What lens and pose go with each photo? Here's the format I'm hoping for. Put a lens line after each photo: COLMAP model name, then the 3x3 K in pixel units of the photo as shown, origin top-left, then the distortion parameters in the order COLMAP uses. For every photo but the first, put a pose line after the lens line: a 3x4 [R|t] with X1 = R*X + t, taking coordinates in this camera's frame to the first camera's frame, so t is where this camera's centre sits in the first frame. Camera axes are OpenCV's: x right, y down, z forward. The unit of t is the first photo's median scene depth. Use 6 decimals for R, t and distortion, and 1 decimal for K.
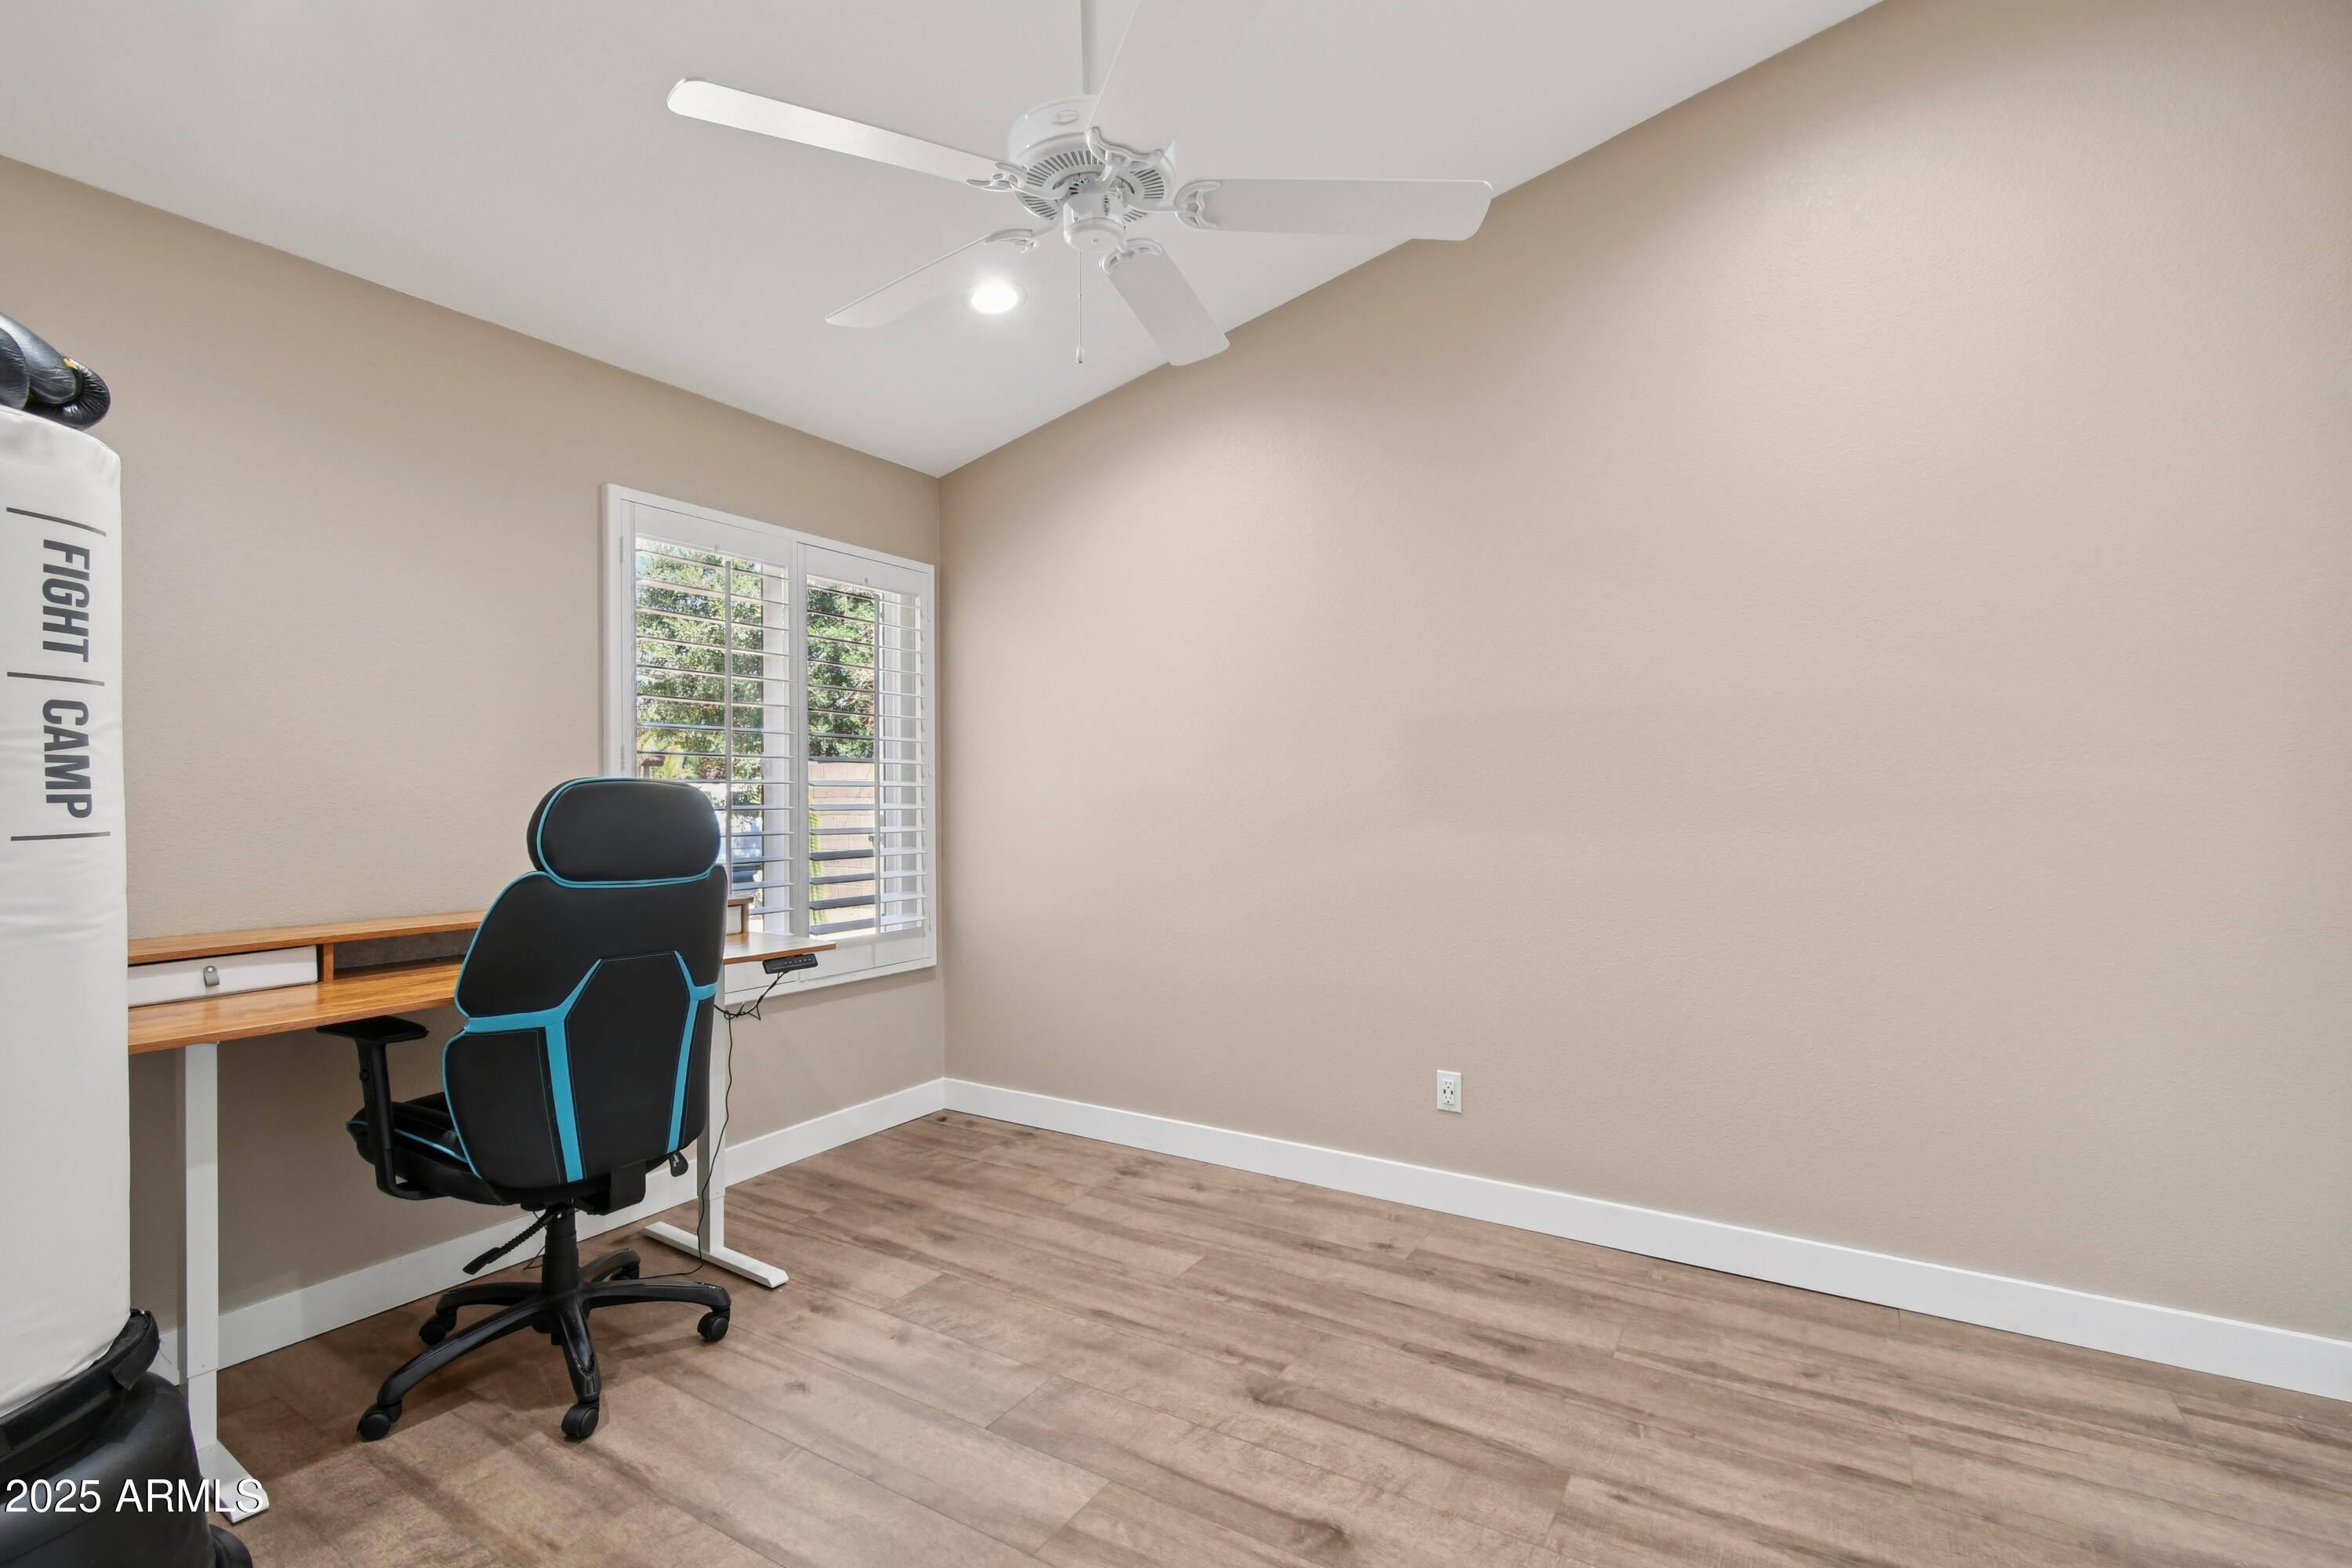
lens RADIAL K [[1068.2, 0, 1166.8], [0, 1068.2, 796.0], [0, 0, 1]] dist [0.001981, 0.000343]
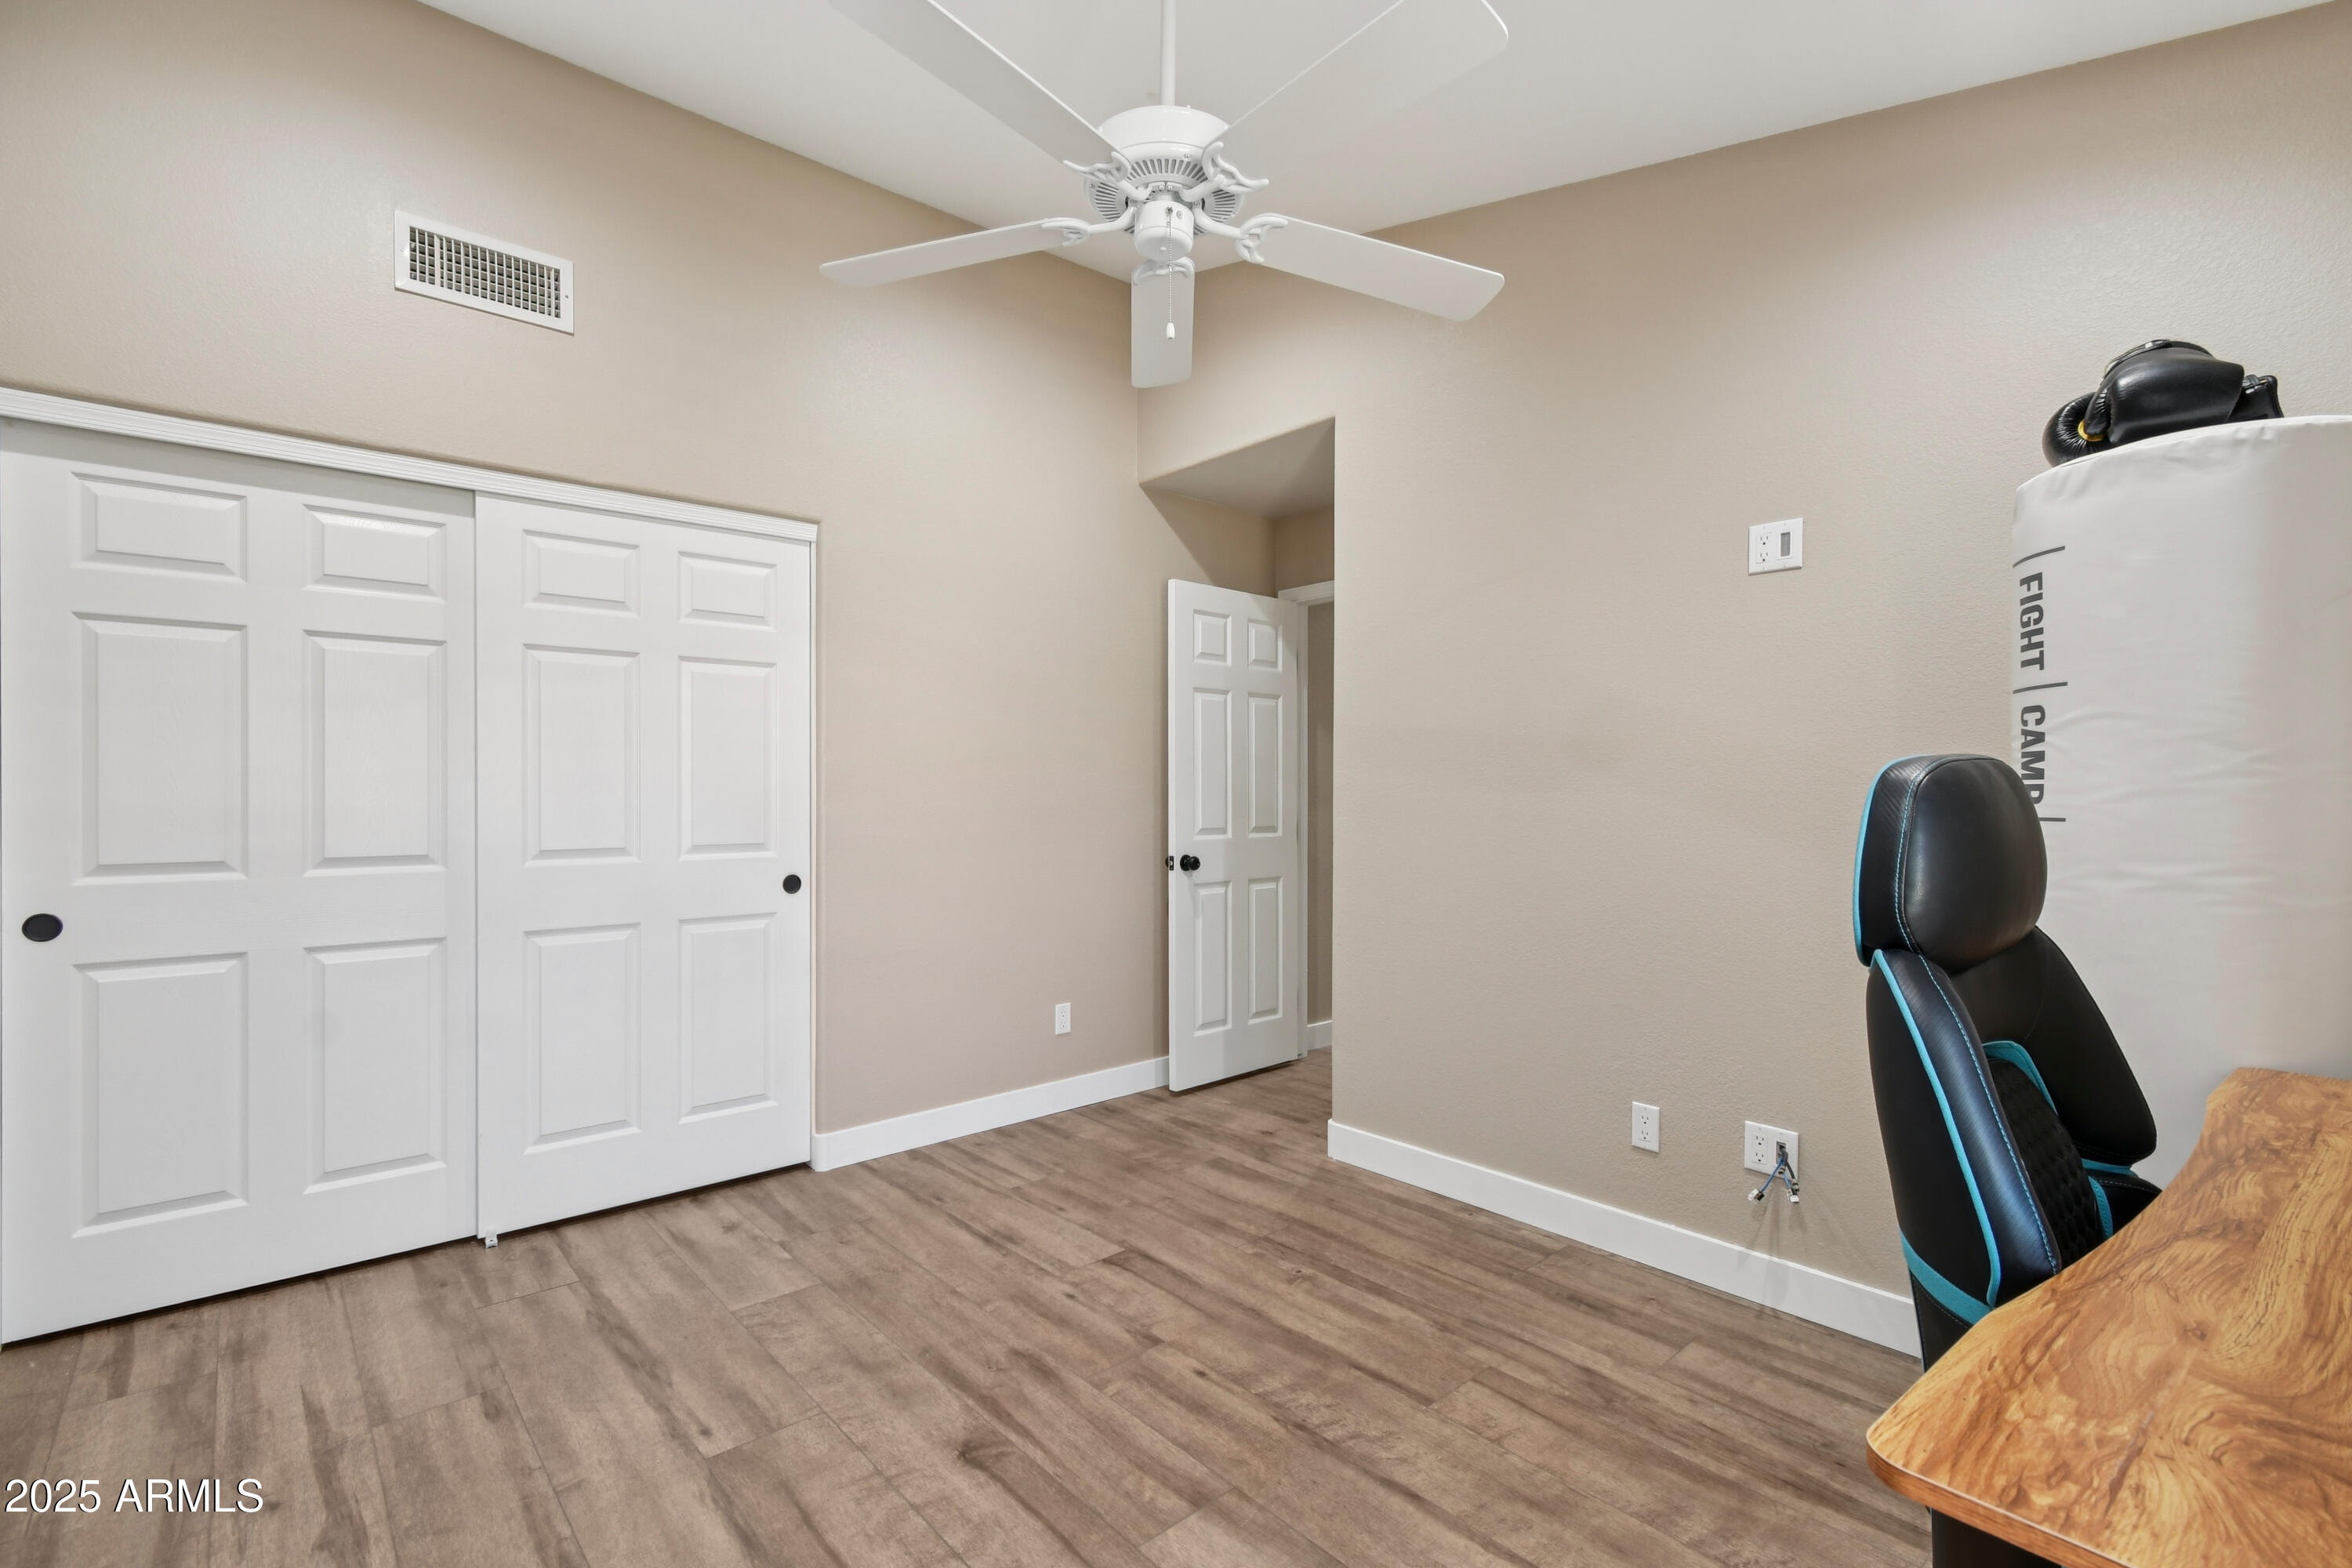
lens RADIAL K [[1068.2, 0, 1166.8], [0, 1068.2, 796.0], [0, 0, 1]] dist [0.001981, 0.000343]
pose [[-0.955168, 0.002137, 0.296055, -0.357912], [0.006643, 0.999877, 0.014213, -0.009240], [-0.295989, 0.015543, -0.955065, 1.912368]]
